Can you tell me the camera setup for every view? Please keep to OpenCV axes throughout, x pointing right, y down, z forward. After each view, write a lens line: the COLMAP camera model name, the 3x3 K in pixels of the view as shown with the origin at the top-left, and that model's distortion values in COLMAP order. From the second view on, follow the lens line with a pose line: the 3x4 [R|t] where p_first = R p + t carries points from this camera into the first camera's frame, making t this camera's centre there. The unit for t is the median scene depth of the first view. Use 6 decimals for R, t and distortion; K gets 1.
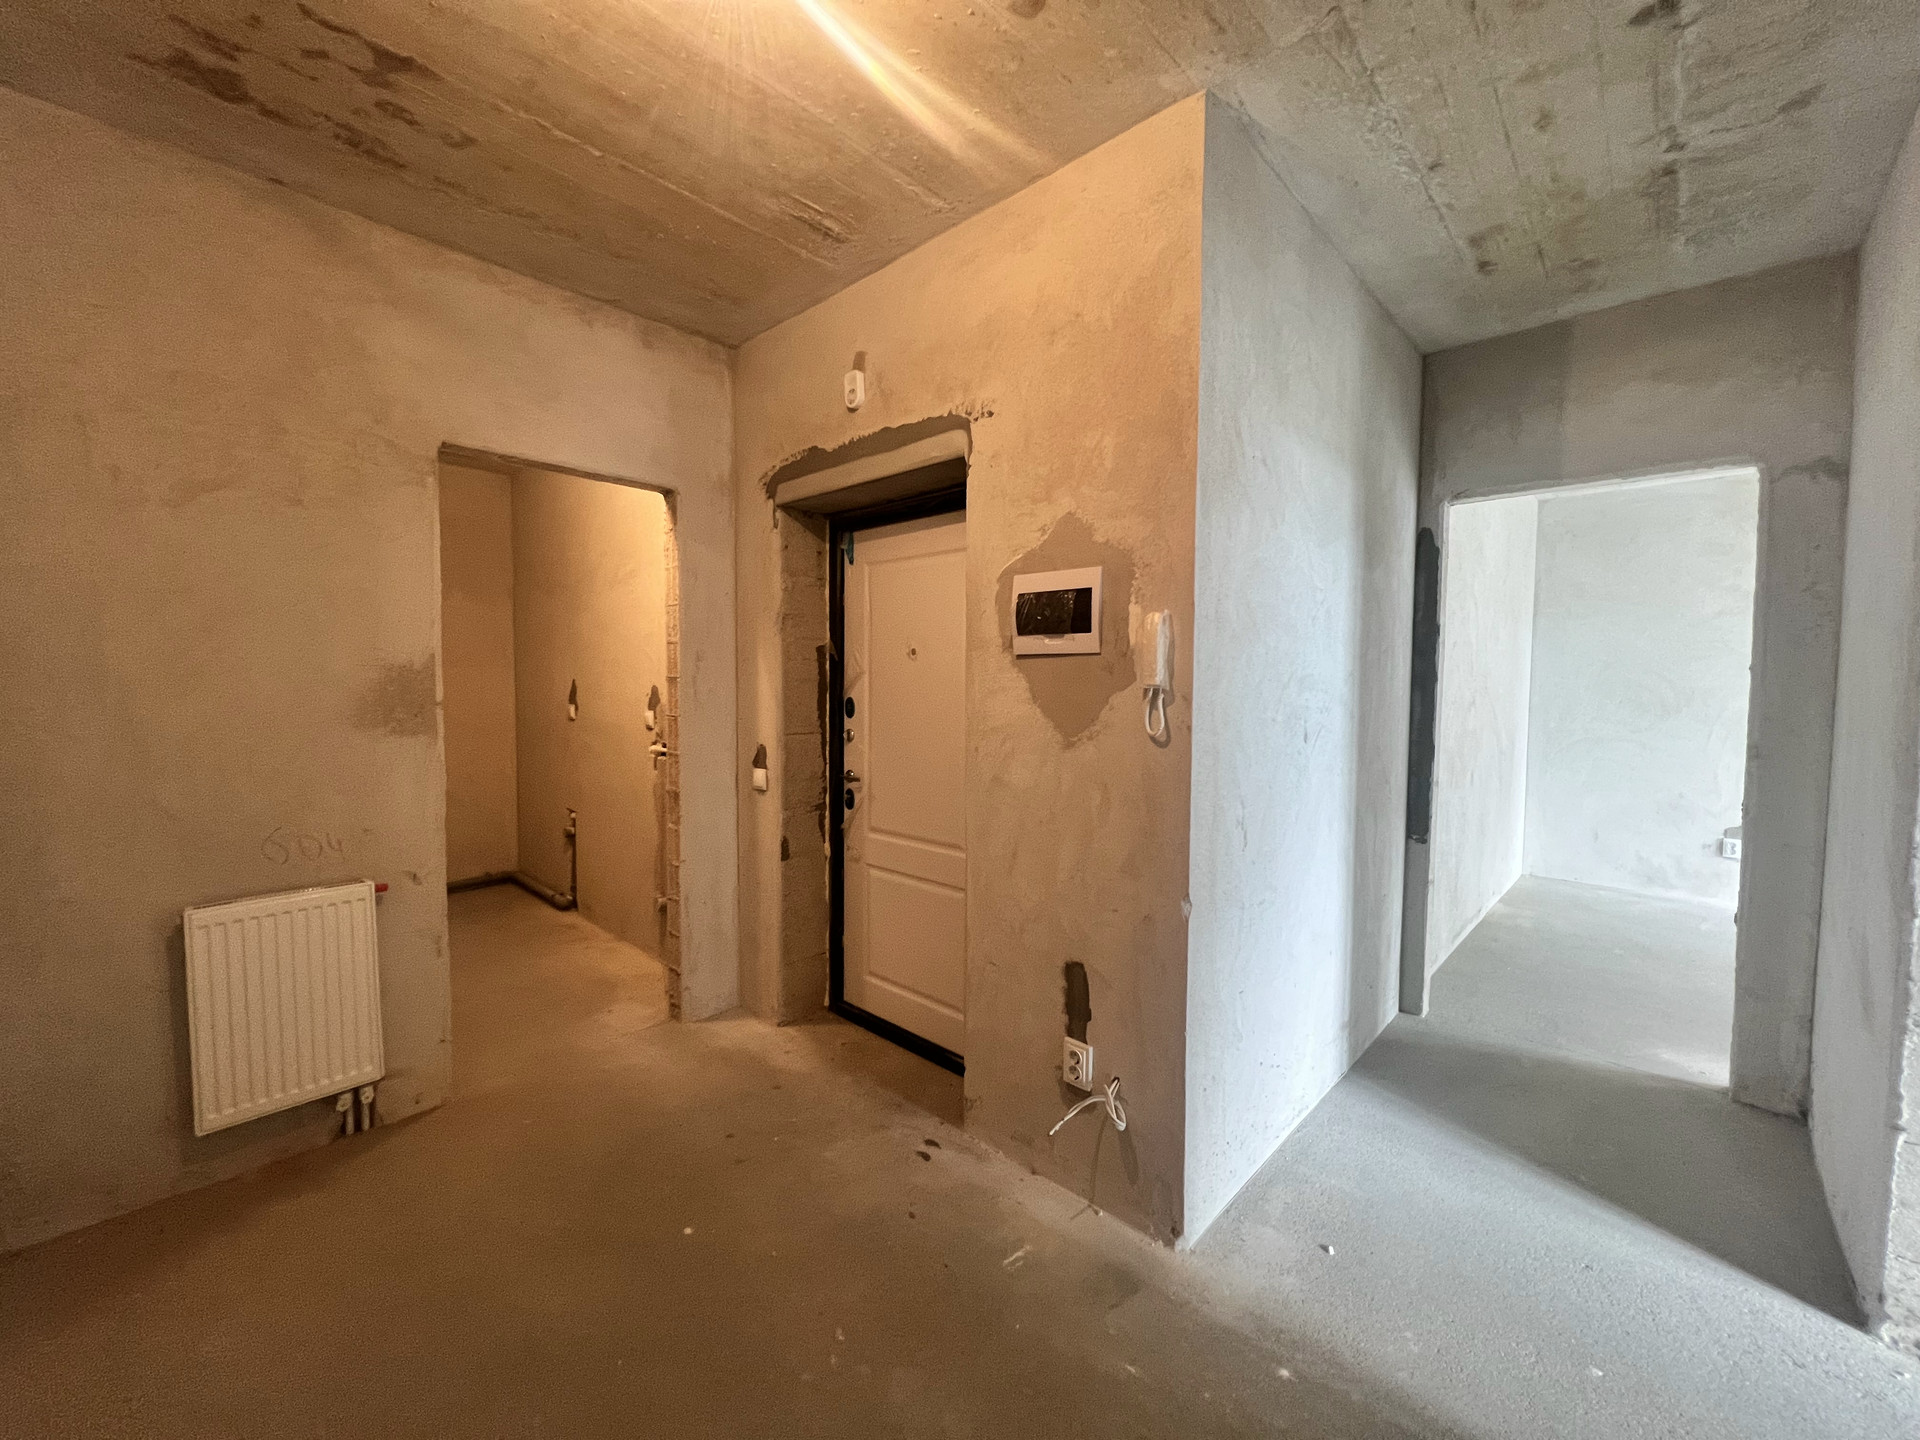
lens RADIAL K [[765.9, 0, 956.1], [0, 765.9, 723.2], [0, 0, 1]] dist [-0.002280, 0.000379]
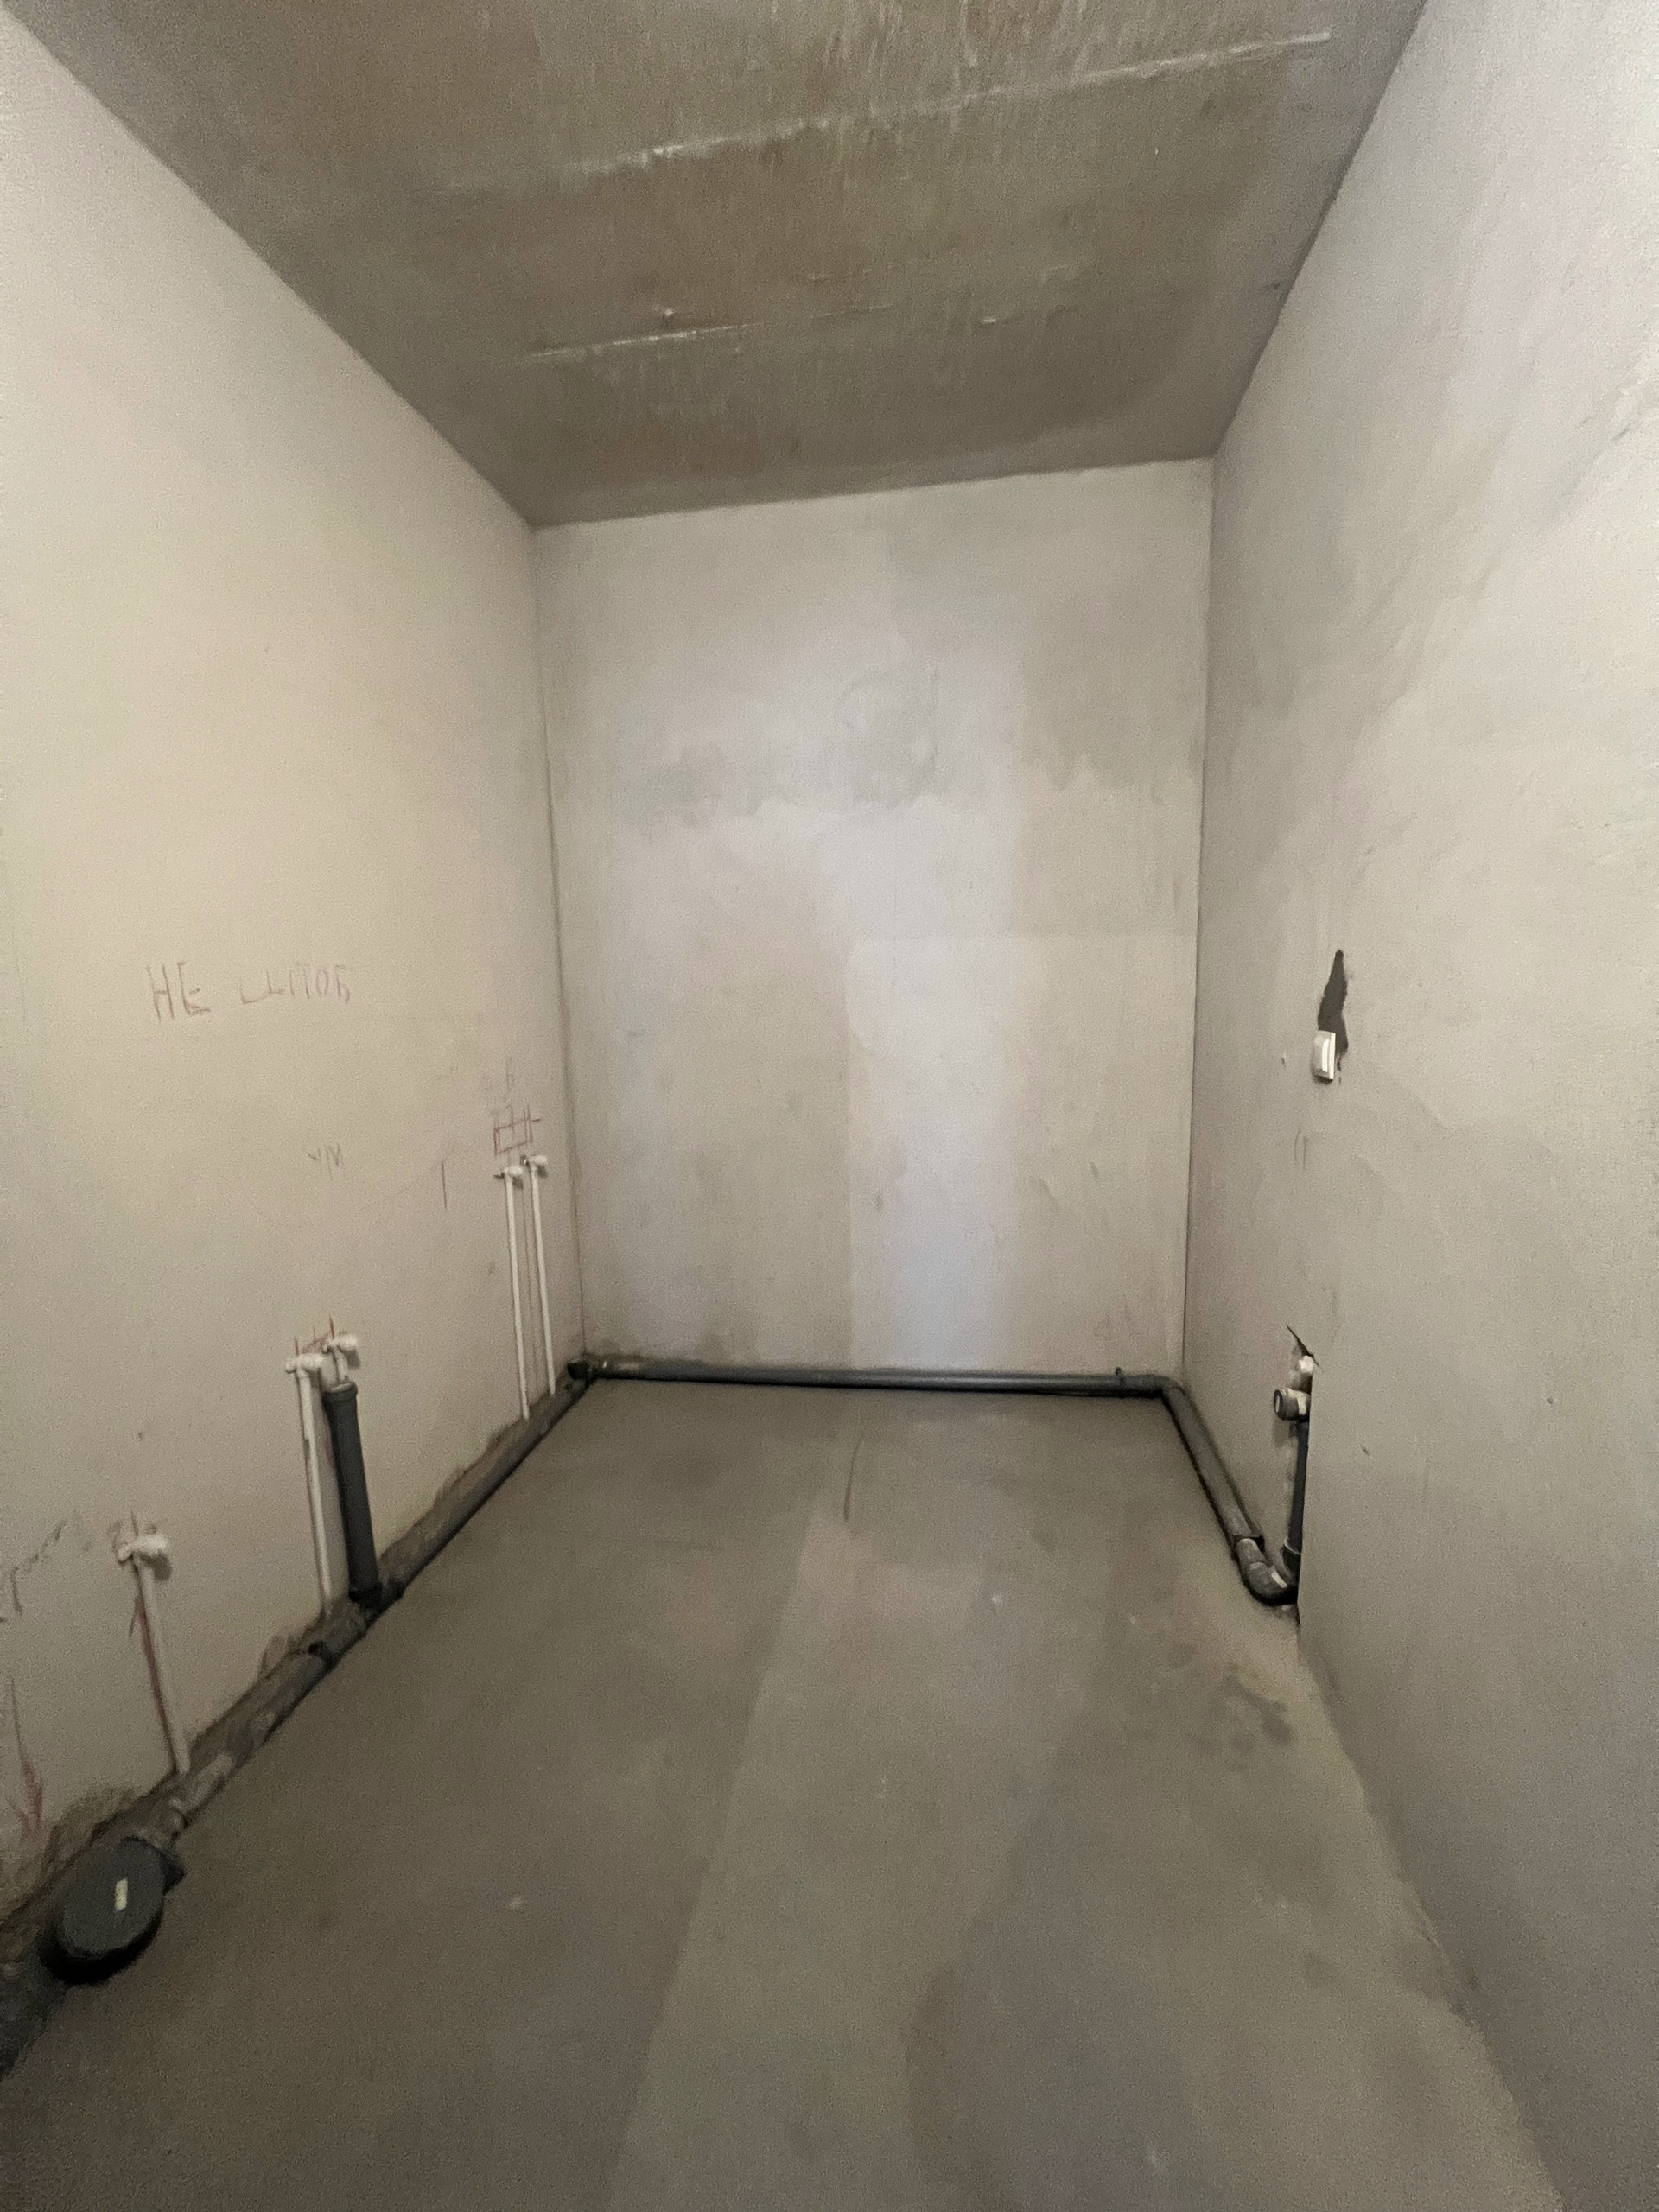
lens RADIAL K [[882.4, 0, 827.6], [0, 882.4, 1107.4], [0, 0, 1]] dist [-0.002280, 0.000379]
pose [[0.562416, 0.099438, -0.820854, -0.309695], [-0.012144, 0.993629, 0.112048, -0.031325], [0.826765, -0.053049, 0.560040, 0.611420]]
